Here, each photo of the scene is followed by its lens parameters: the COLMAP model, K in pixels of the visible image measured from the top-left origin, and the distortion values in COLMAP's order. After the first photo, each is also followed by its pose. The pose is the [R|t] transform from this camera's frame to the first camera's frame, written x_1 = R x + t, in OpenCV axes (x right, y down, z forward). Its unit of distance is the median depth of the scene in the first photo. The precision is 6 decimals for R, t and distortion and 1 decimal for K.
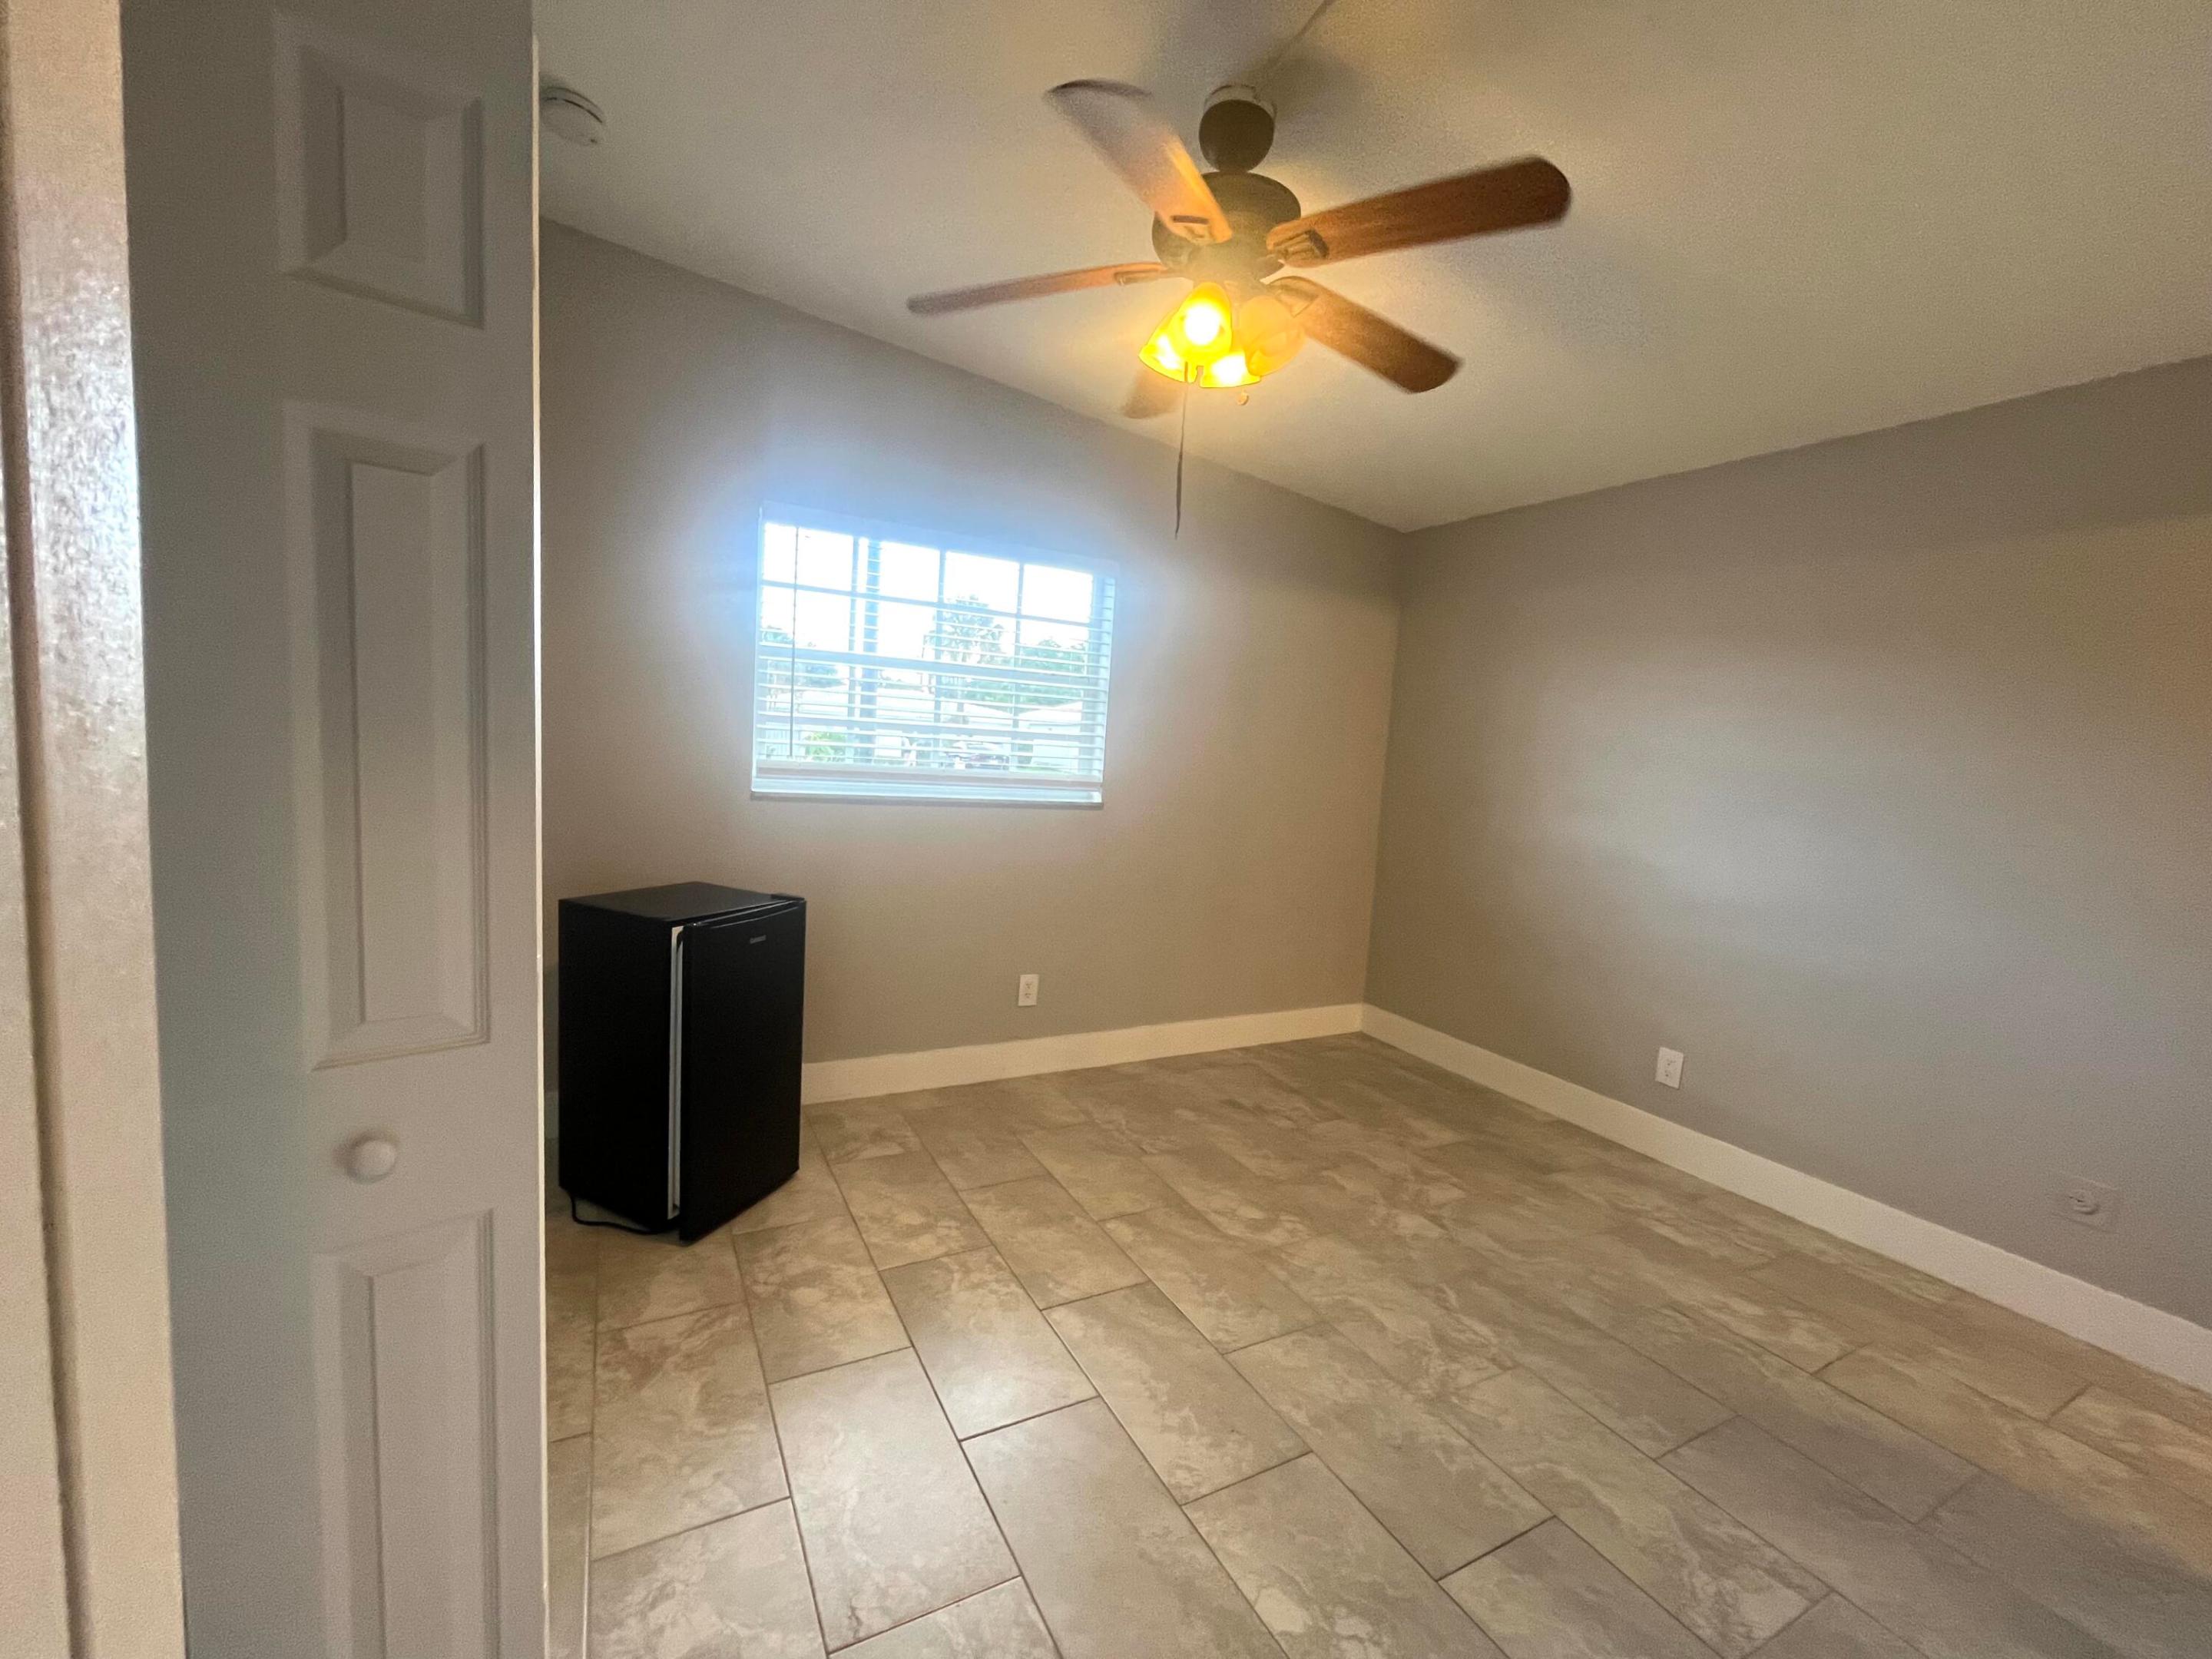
lens RADIAL K [[885.9, 0, 1103.9], [0, 885.9, 825.0], [0, 0, 1]] dist [0.004534, 0.000534]
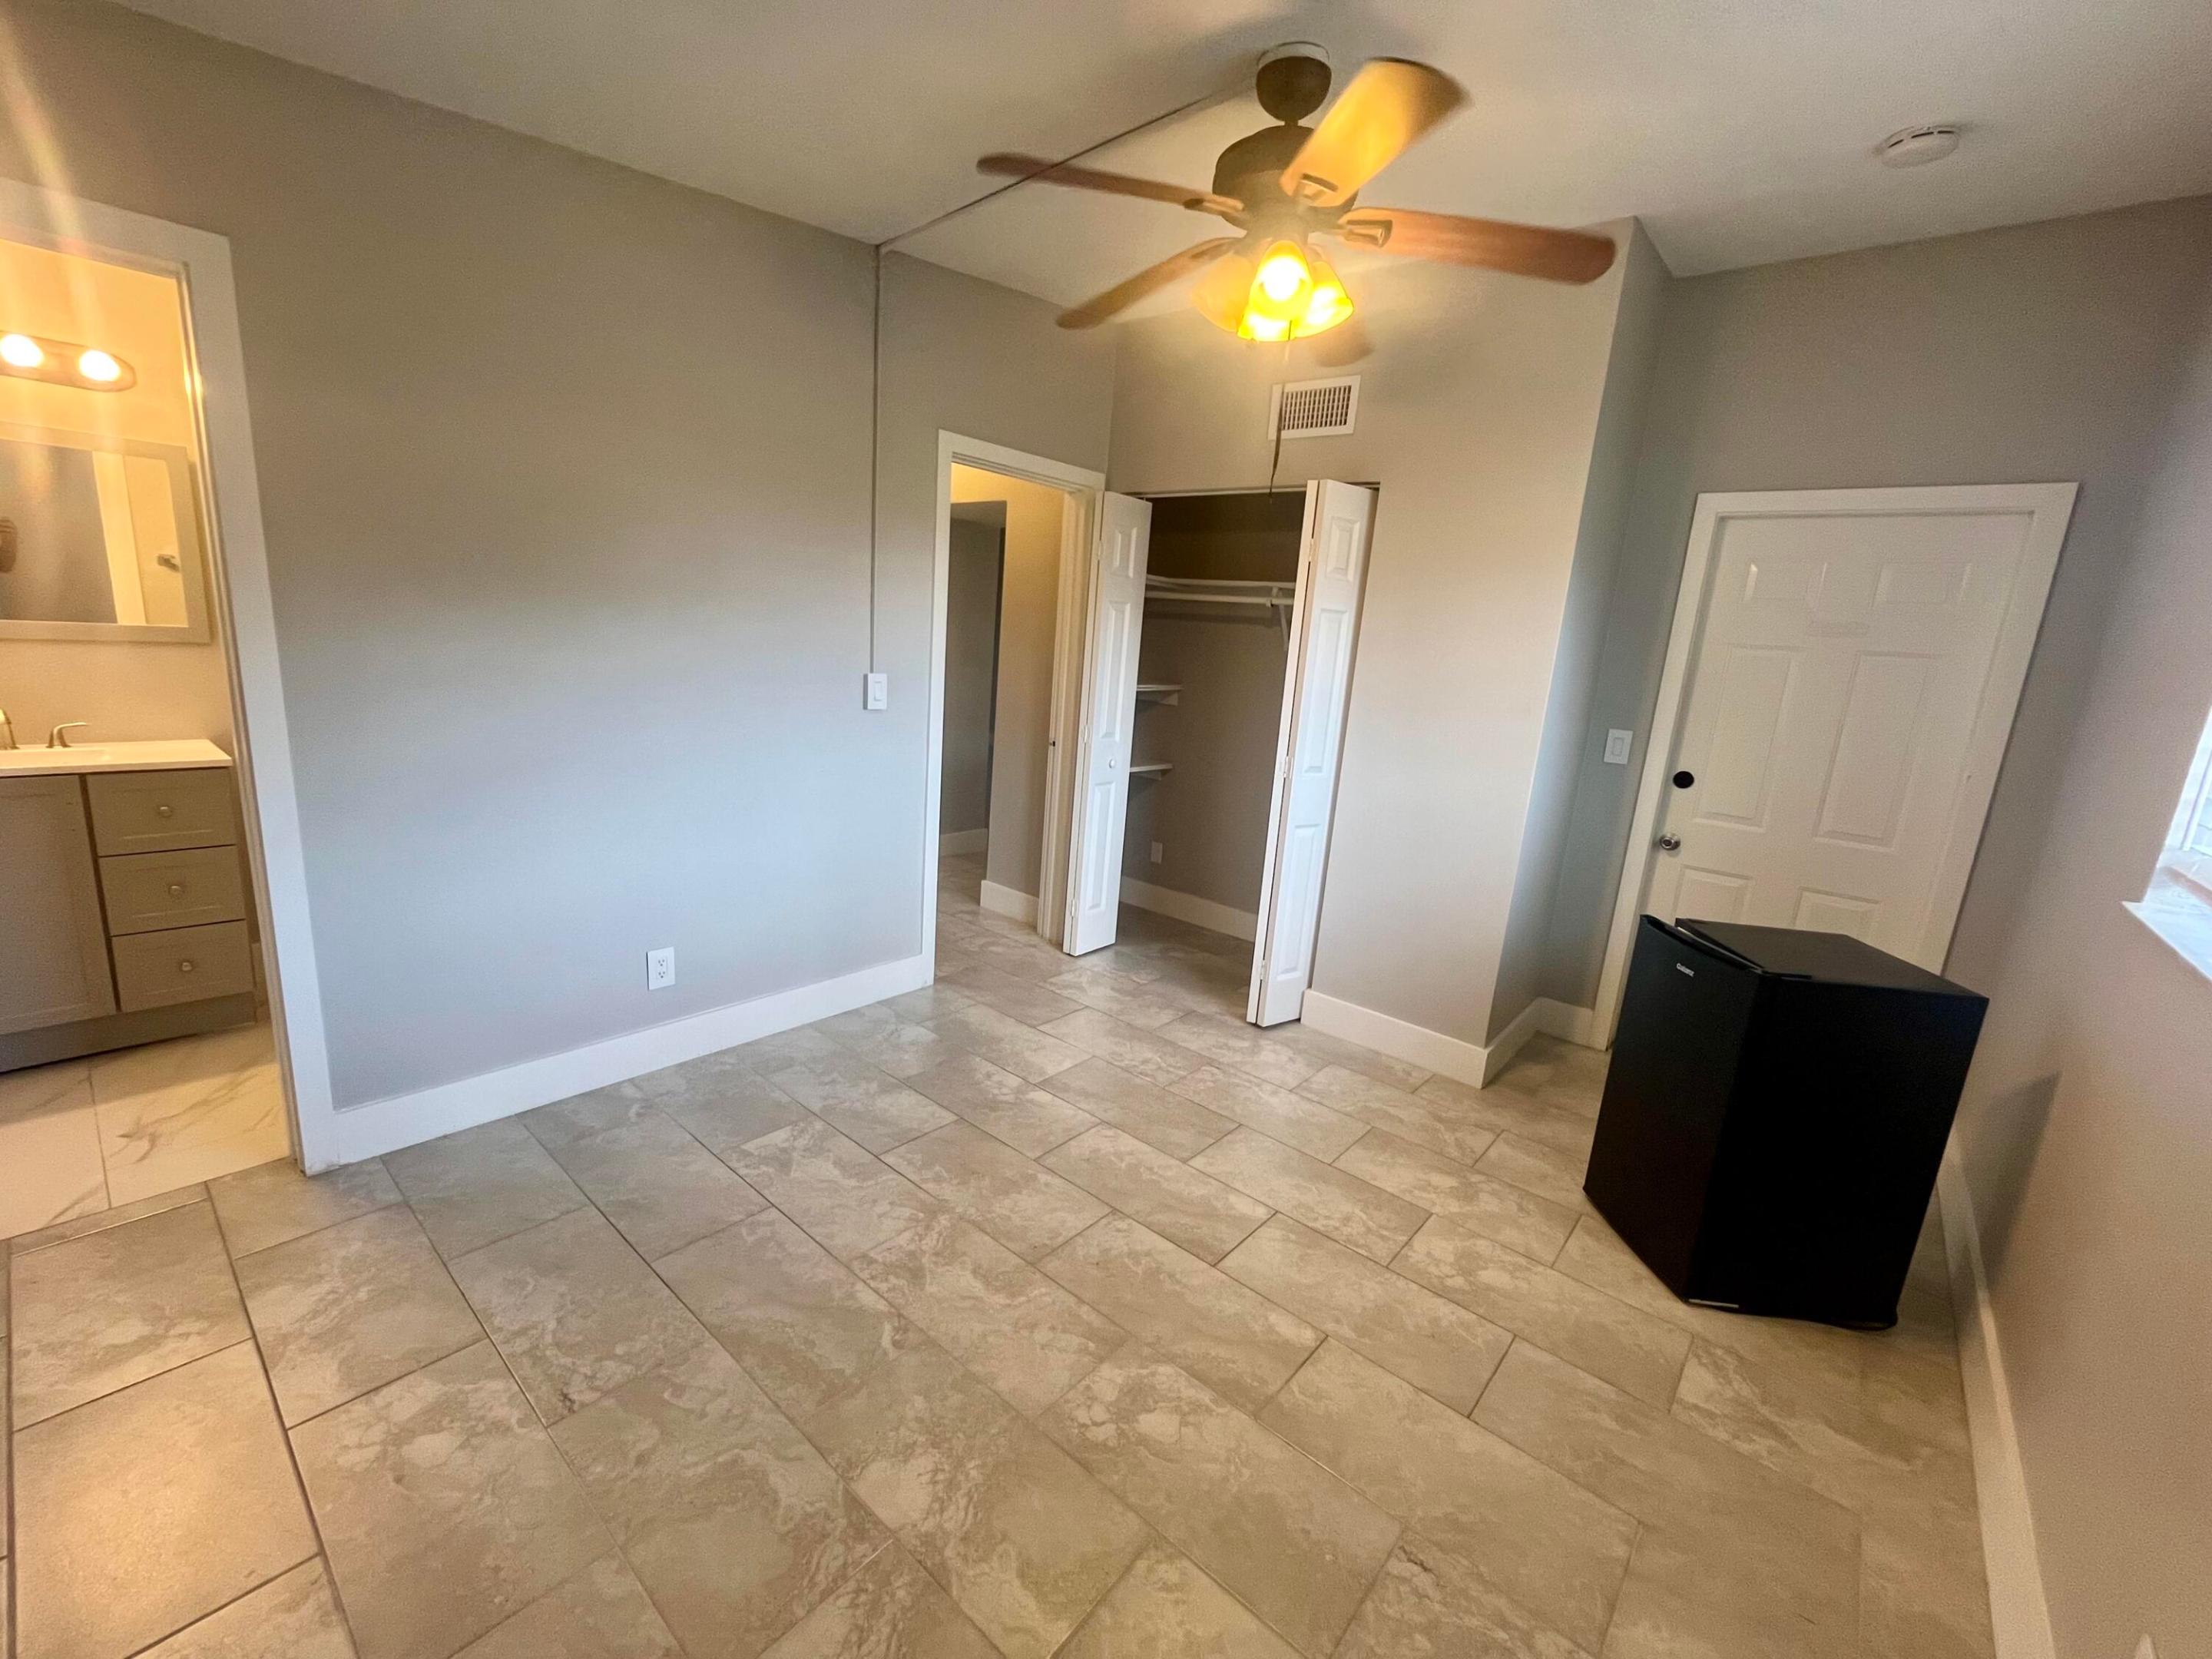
lens RADIAL K [[885.9, 0, 1105.9], [0, 885.9, 829.6], [0, 0, 1]] dist [0.004534, 0.000534]
pose [[-0.918610, -0.050192, -0.391964, 0.558113], [-0.168271, 0.947161, 0.273076, -0.166736], [0.357547, 0.316806, -0.878518, 1.663593]]
